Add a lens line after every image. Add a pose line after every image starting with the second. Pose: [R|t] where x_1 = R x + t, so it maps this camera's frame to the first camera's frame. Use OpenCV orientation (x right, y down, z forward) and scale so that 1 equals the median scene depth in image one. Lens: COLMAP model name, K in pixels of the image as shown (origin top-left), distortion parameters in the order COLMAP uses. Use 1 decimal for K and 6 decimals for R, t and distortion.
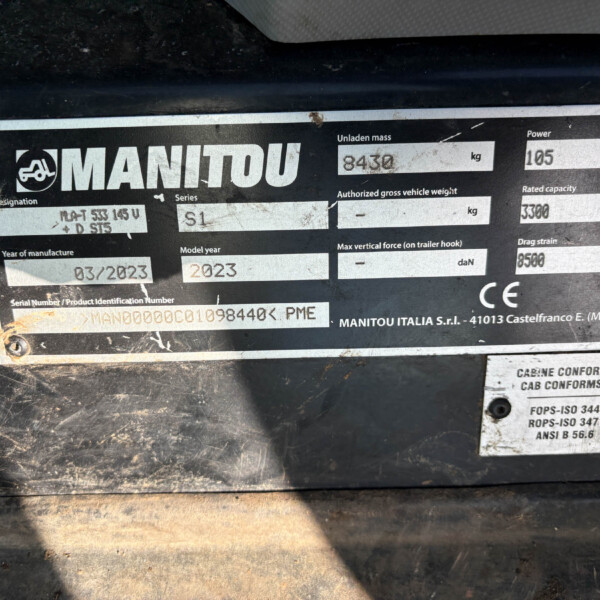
lens RADIAL K [[607.1, 0, 298.8], [0, 607.1, 290.5], [0, 0, 1]] dist [0.041281, -0.021109]
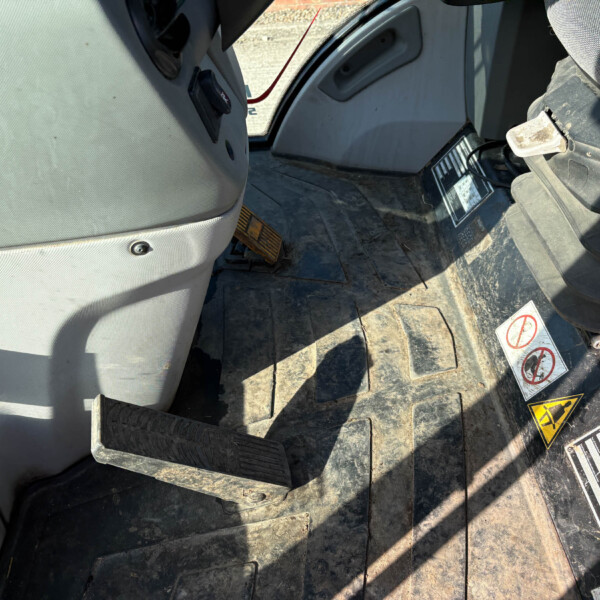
lens RADIAL K [[607.1, 0, 298.8], [0, 607.1, 290.5], [0, 0, 1]] dist [0.041281, -0.021109]
pose [[0.021998, 0.671223, -0.740929, 1.524376], [-0.816785, 0.439435, 0.373844, -0.354158], [0.576523, 0.596956, 0.557912, -2.473019]]
